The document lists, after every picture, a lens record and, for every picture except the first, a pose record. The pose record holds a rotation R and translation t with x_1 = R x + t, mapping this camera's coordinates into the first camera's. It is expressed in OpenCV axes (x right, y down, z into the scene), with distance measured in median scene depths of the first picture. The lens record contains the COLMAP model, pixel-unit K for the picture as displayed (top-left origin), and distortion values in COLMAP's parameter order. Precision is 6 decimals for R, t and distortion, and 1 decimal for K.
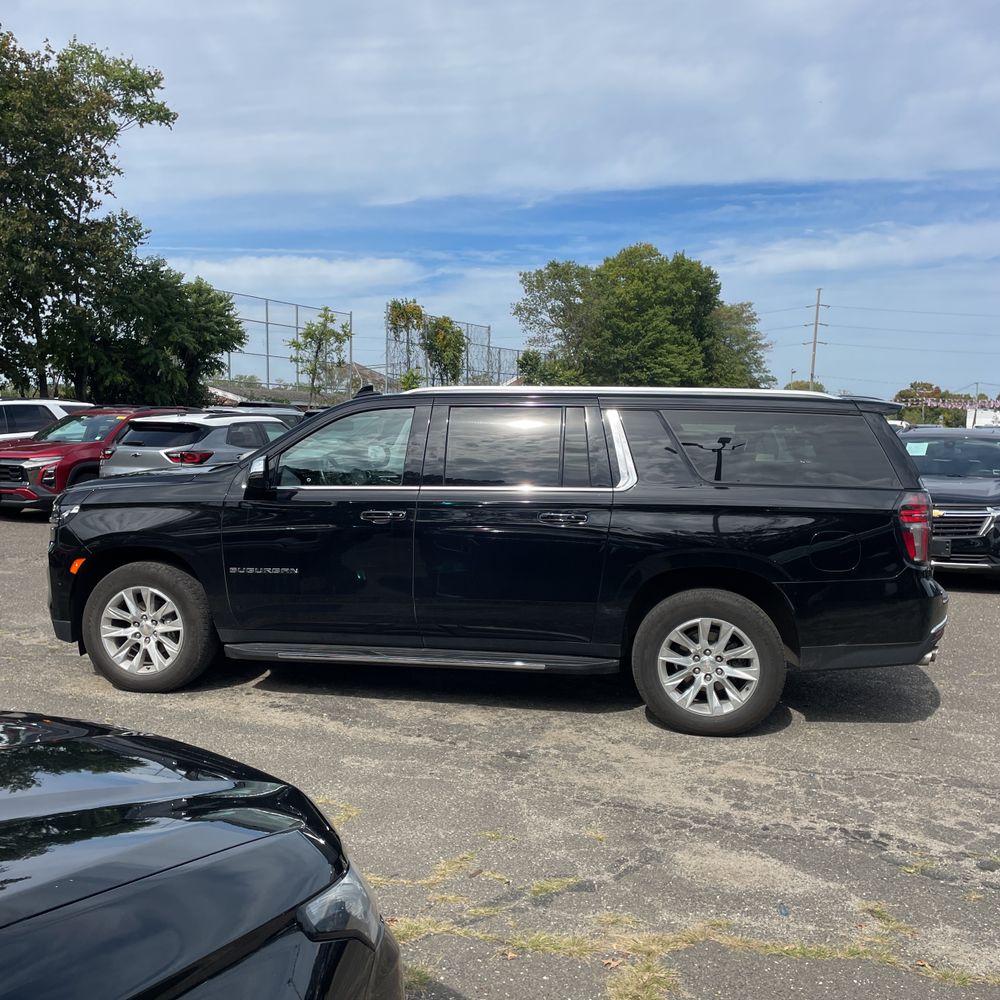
lens RADIAL K [[999.1, 0, 487.3], [0, 999.1, 502.1], [0, 0, 1]] dist [0.106744, -0.160649]
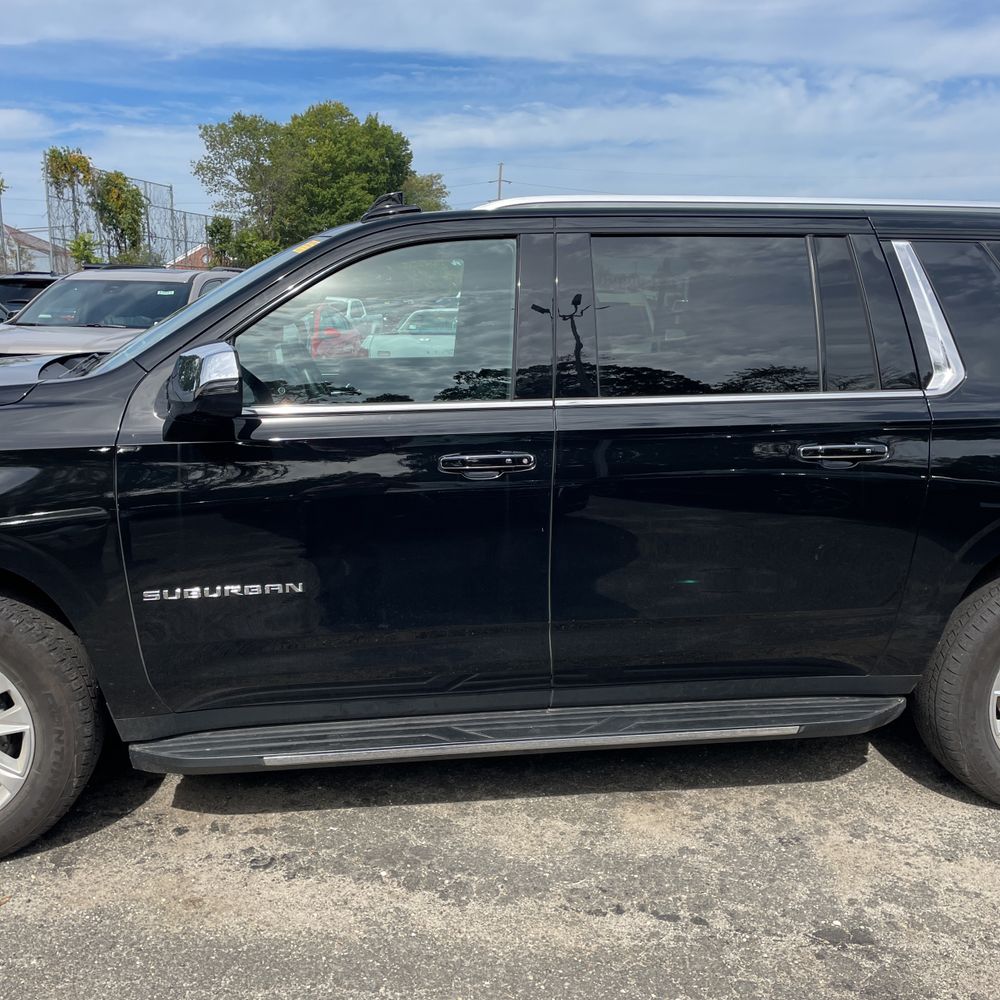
lens RADIAL K [[1002.8, 0, 491.6], [0, 1002.8, 499.4], [0, 0, 1]] dist [0.095850, -0.126757]
pose [[0.949137, -0.064448, 0.308196, -0.041657], [0.028555, 0.992413, 0.119586, -0.004455], [-0.313565, -0.104703, 0.943777, 0.088780]]
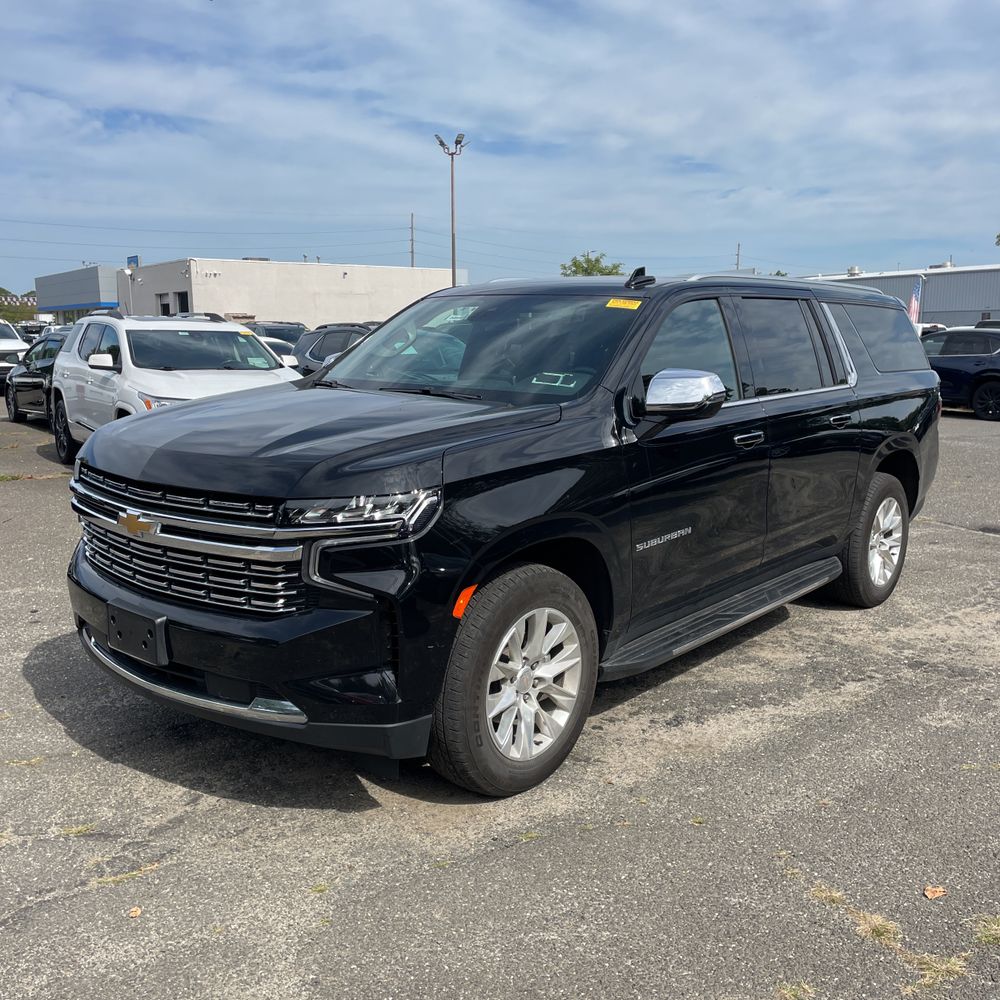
lens RADIAL K [[1002.8, 0, 491.6], [0, 1002.8, 499.4], [0, 0, 1]] dist [0.095850, -0.126757]
pose [[0.494782, -0.155751, 0.854946, -0.146106], [0.074213, 0.987787, 0.137002, -0.010341], [-0.865843, -0.004338, 0.500297, 0.128316]]
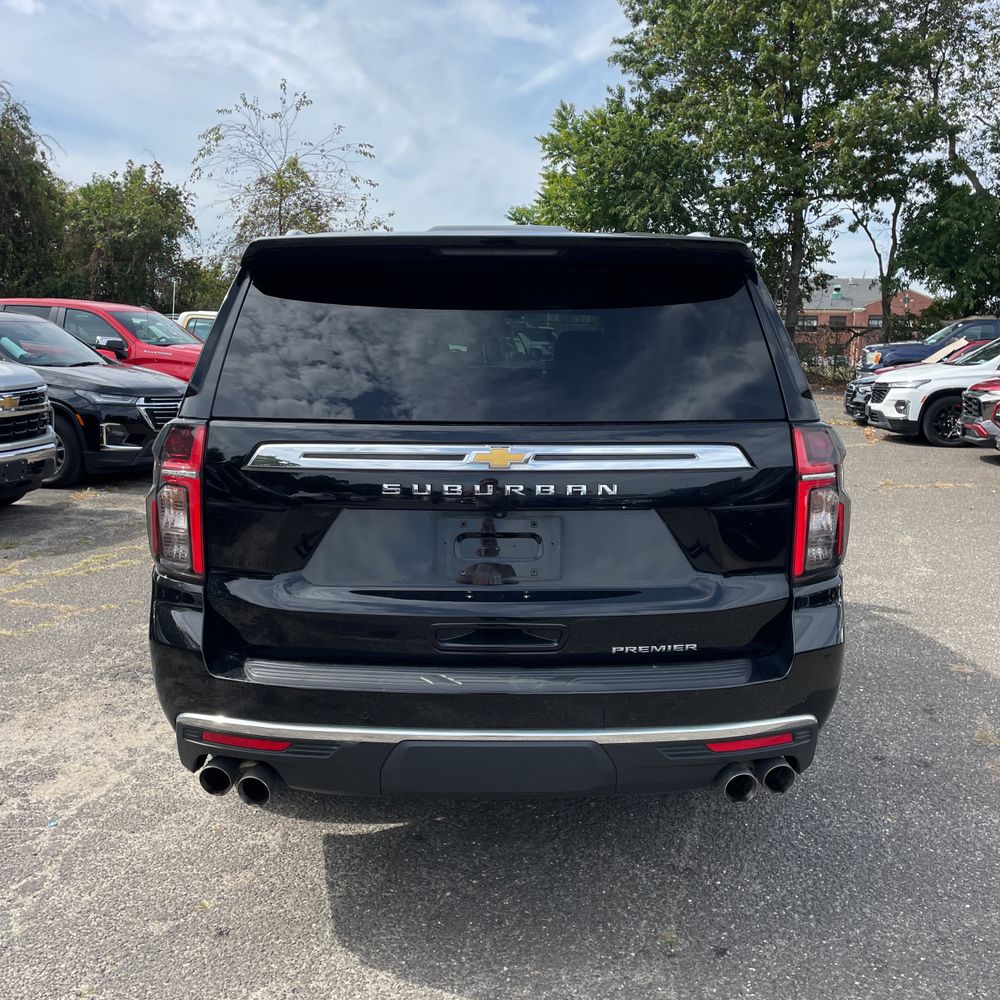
lens RADIAL K [[1002.8, 0, 491.6], [0, 1002.8, 499.4], [0, 0, 1]] dist [0.095850, -0.126757]
pose [[0.196185, 0.141948, -0.970238, 0.142096], [-0.094512, 0.987597, 0.125377, -0.007647], [0.976002, 0.067102, 0.207168, 0.160564]]
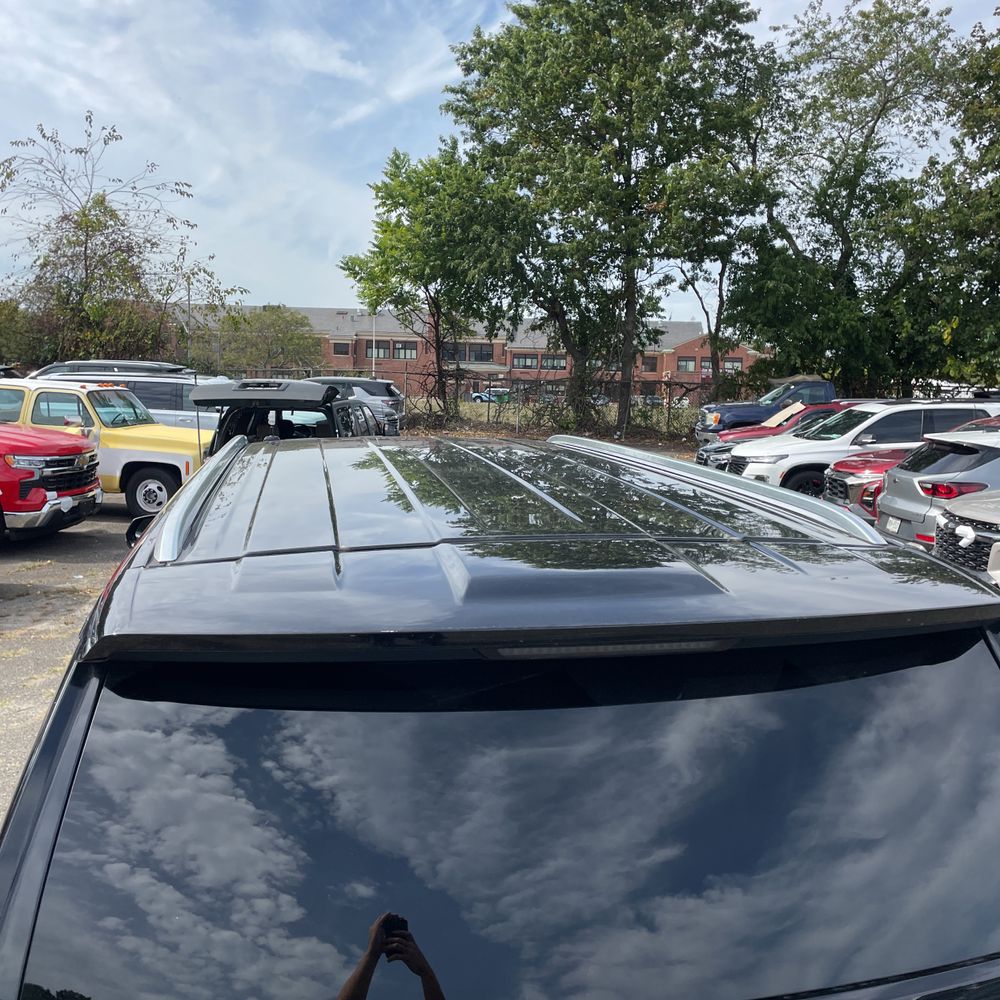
lens RADIAL K [[1002.8, 0, 491.6], [0, 1002.8, 499.4], [0, 0, 1]] dist [0.095850, -0.126757]
pose [[0.365067, 0.105716, -0.924960, 0.102600], [-0.091928, 0.992770, 0.077184, -0.023903], [0.926432, 0.056852, 0.372146, 0.155788]]
